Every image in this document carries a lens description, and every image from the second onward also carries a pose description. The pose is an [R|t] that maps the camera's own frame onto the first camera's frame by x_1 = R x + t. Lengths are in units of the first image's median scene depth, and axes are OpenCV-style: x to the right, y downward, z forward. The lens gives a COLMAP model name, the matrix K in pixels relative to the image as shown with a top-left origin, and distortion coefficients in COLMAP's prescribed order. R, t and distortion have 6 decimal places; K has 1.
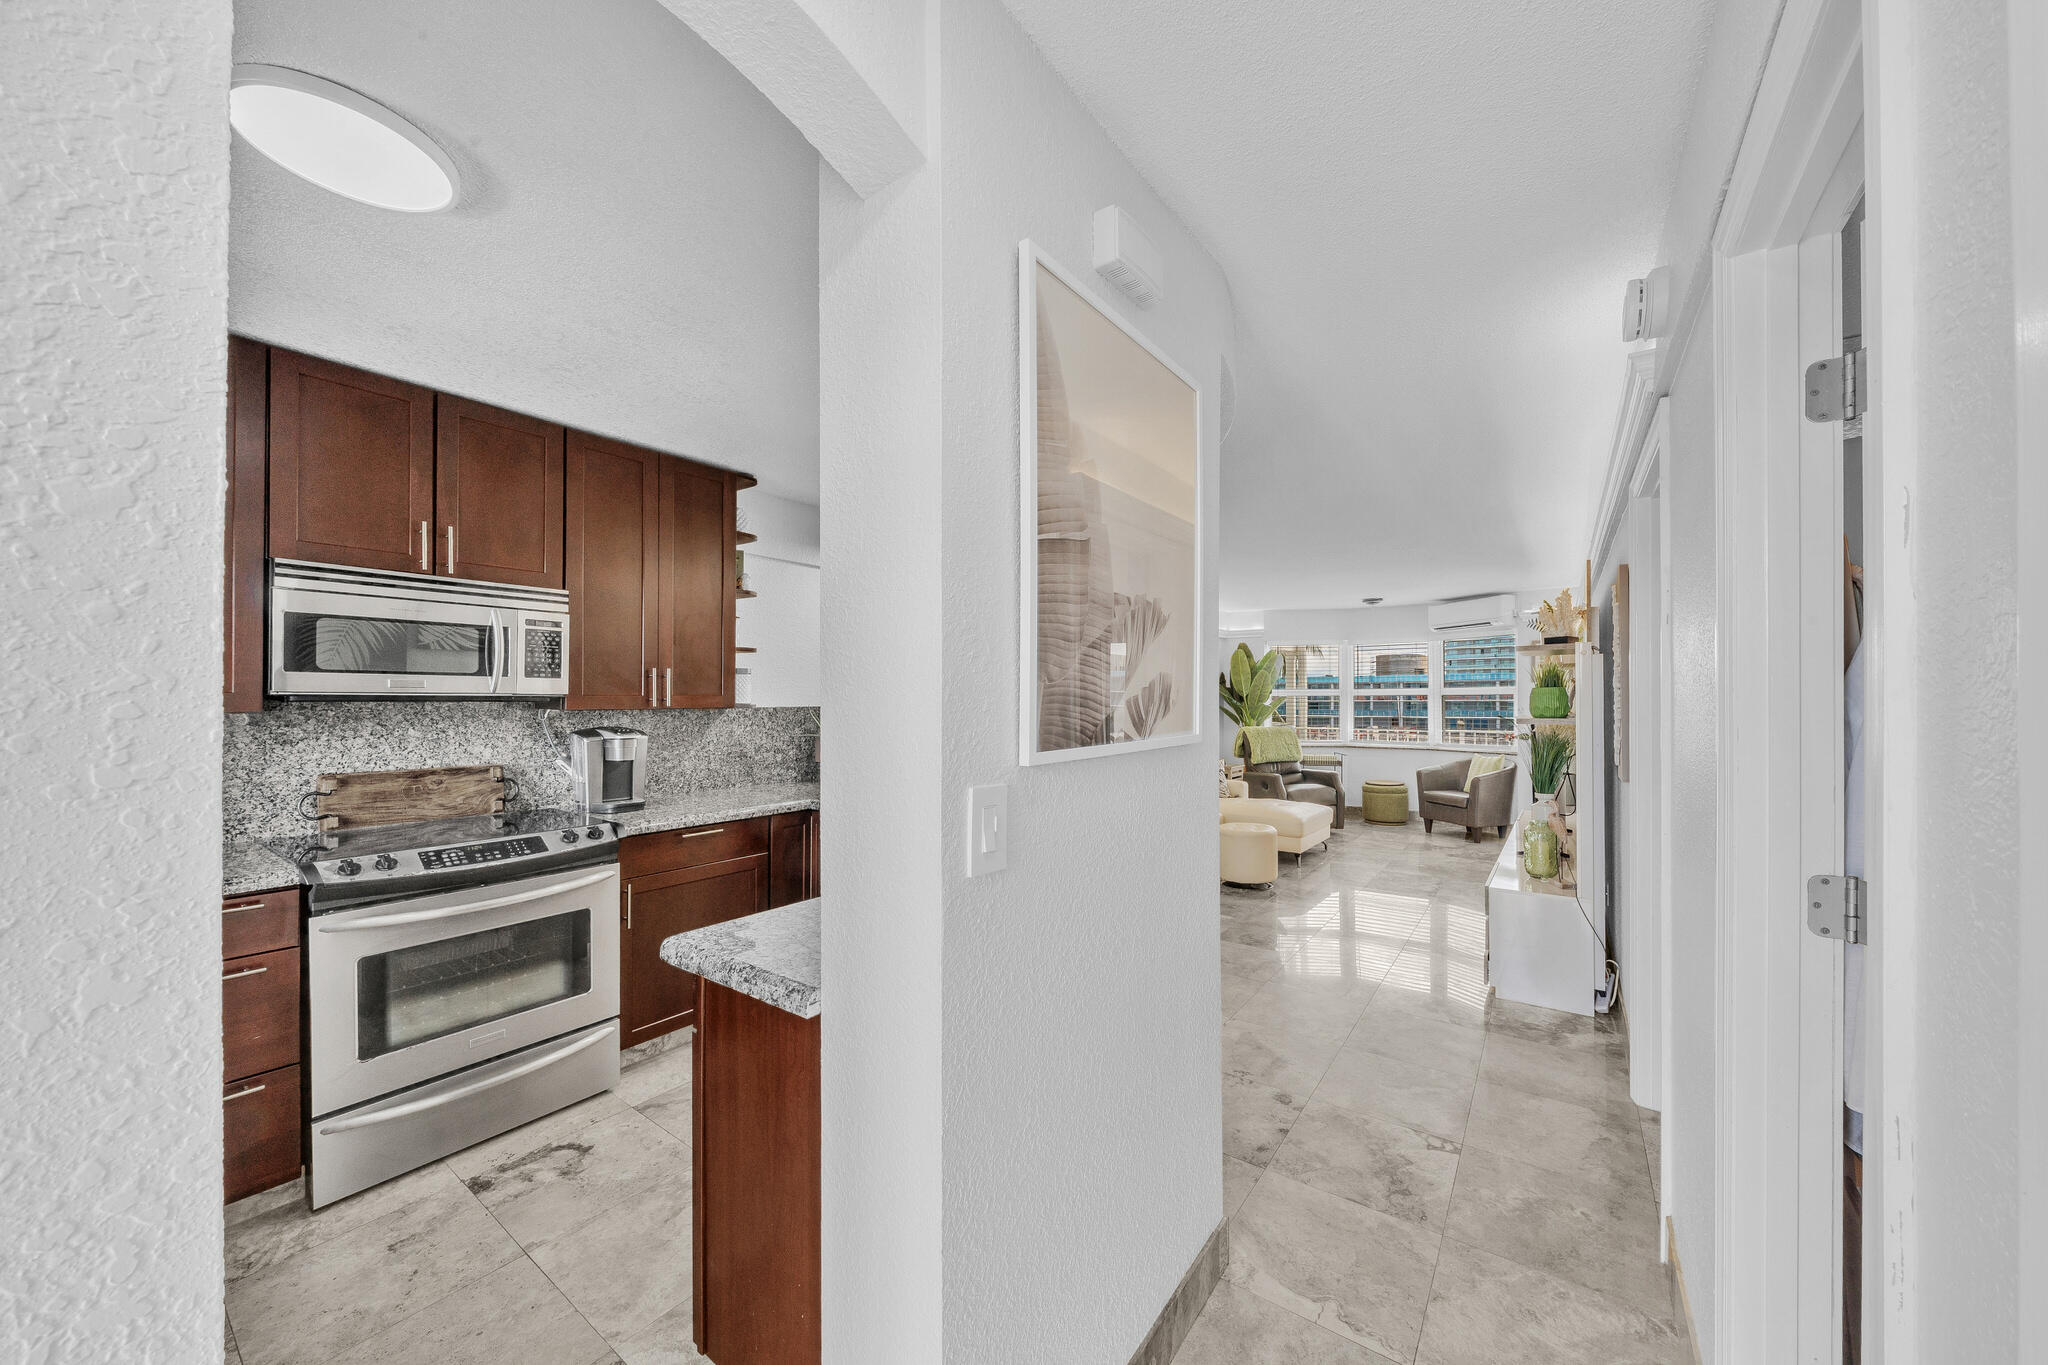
lens RADIAL K [[738.2, 0, 1055.5], [0, 738.2, 697.4], [0, 0, 1]] dist [0.001105, -0.001331]
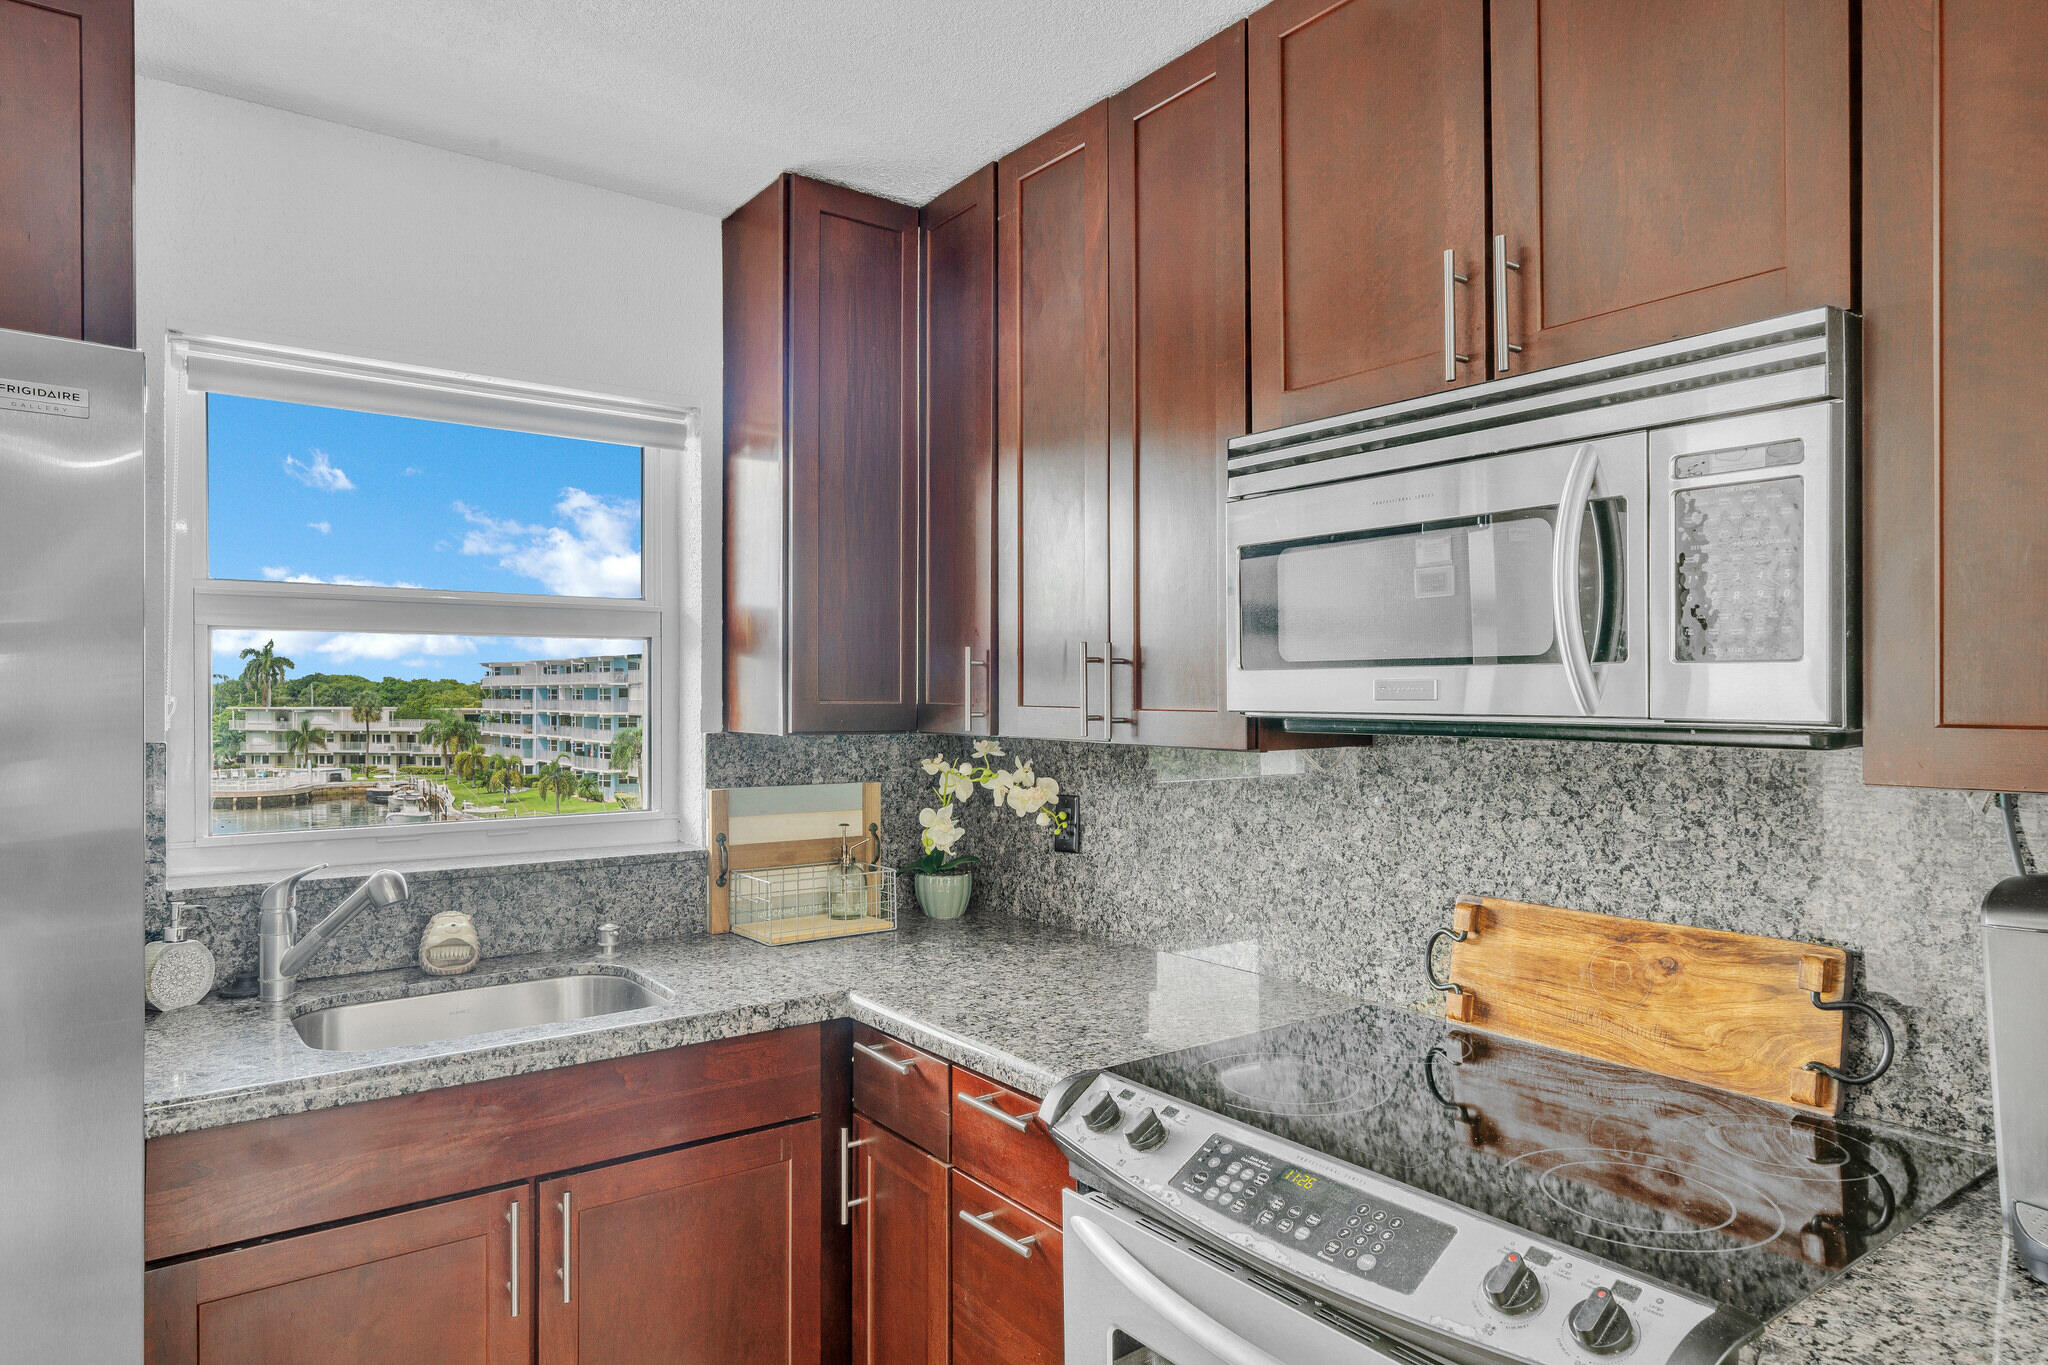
lens RADIAL K [[1213.2, 0, 1022.3], [0, 1213.2, 701.5], [0, 0, 1]] dist [-0.002907, 0.001102]
pose [[-0.325371, 0.002293, -0.945584, -0.169076], [0.000383, 0.999997, 0.002293, -0.011331], [0.945586, 0.000383, -0.325371, 0.802662]]
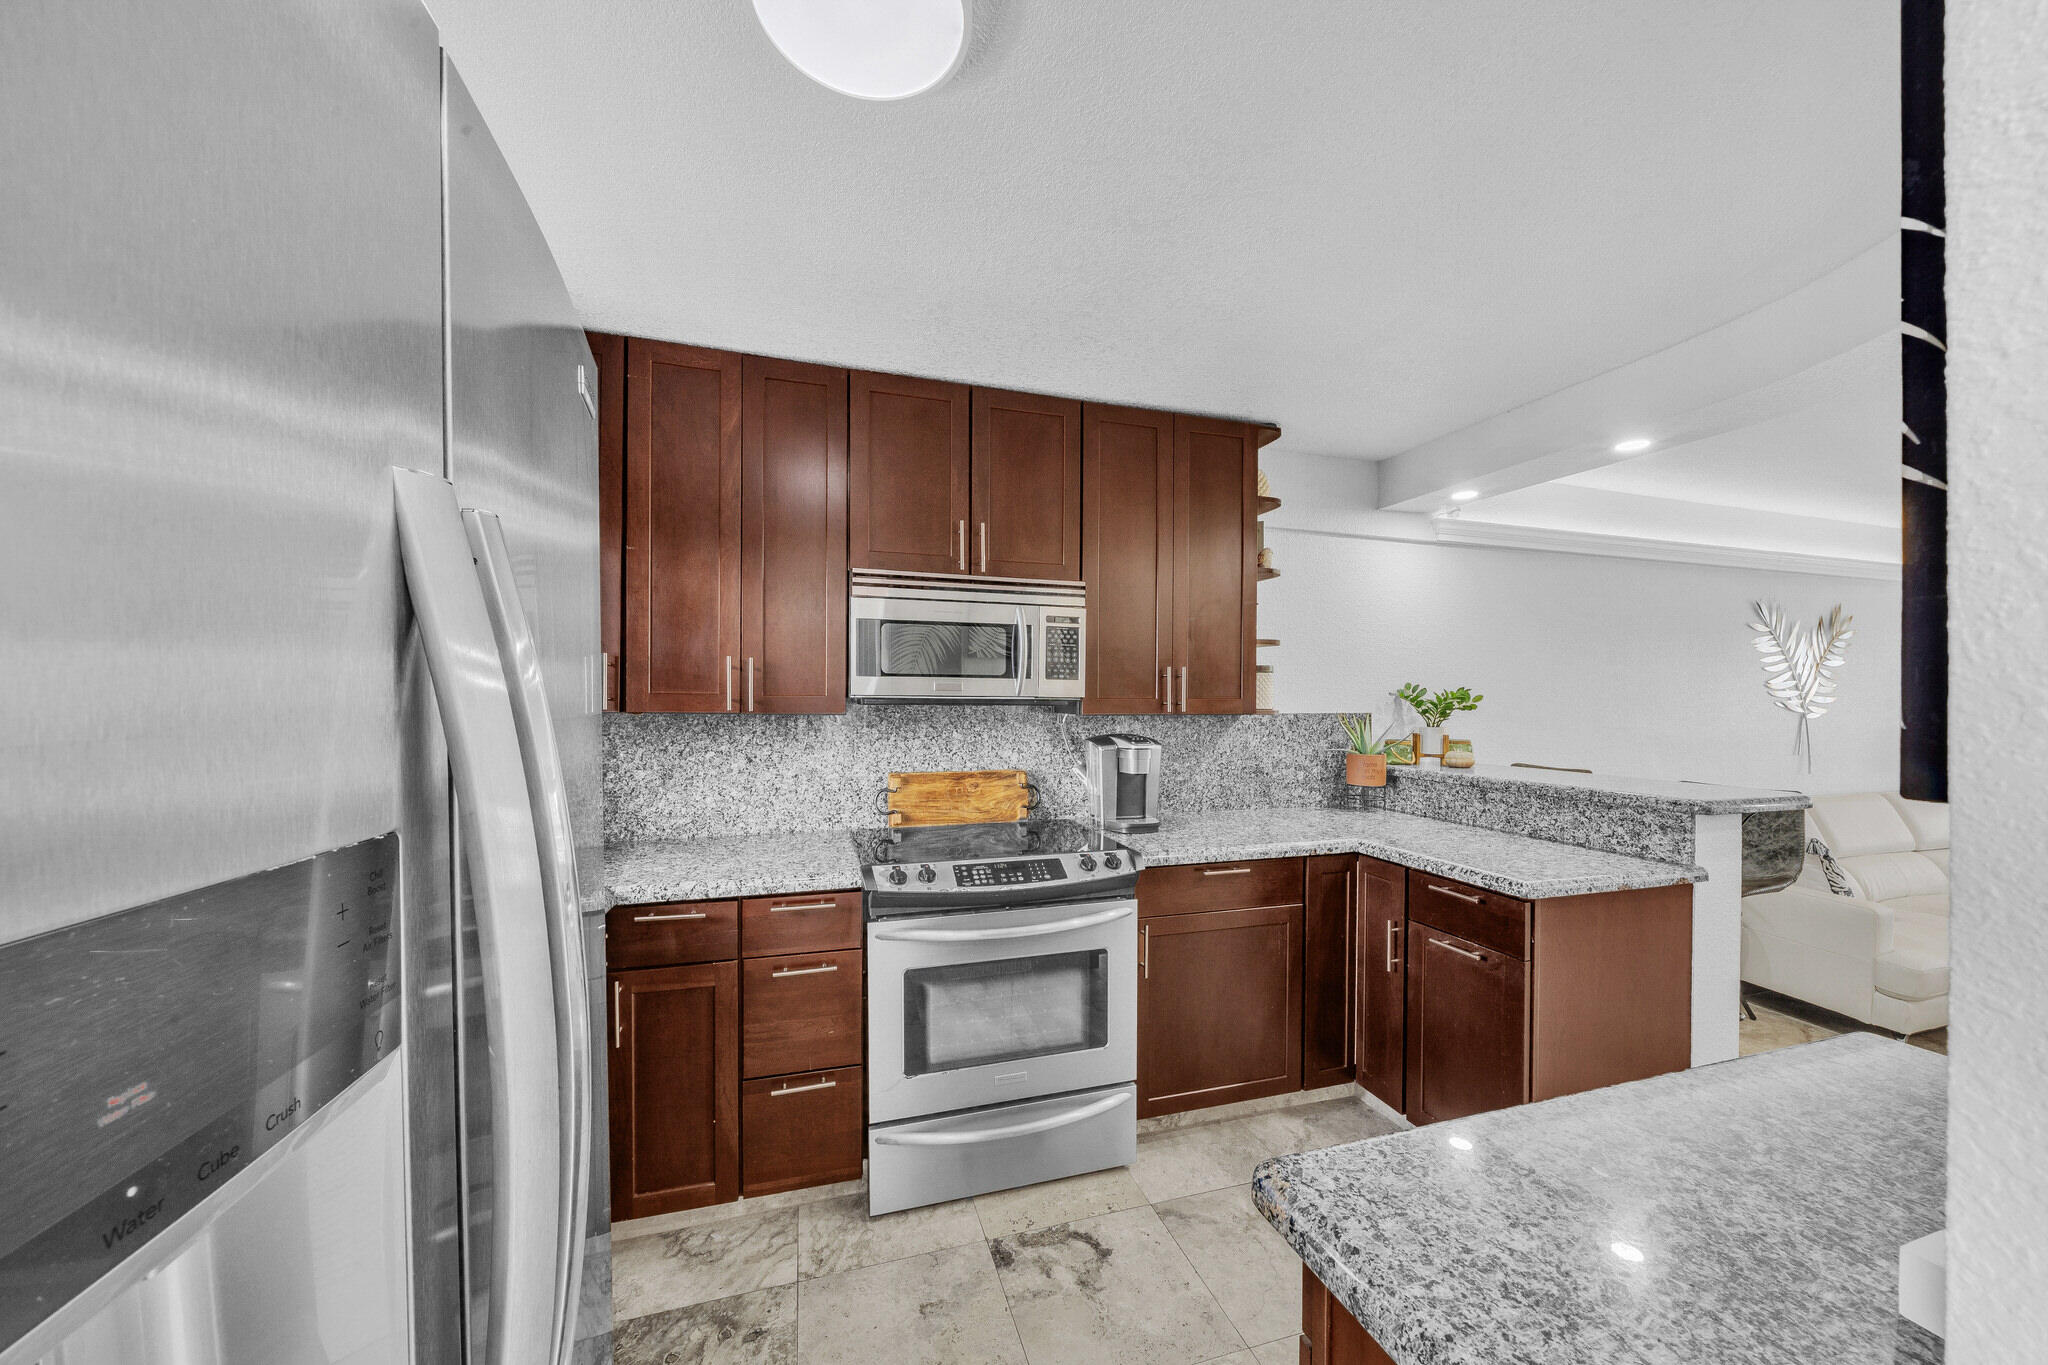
lens RADIAL K [[703.8, 0, 999.9], [0, 703.8, 710.5], [0, 0, 1]] dist [-0.008859, 0.000295]
pose [[0.771757, 0.008570, -0.635860, -0.179755], [-0.001369, 0.999929, 0.011816, 0.001502], [0.635916, -0.008248, 0.771714, 0.252096]]
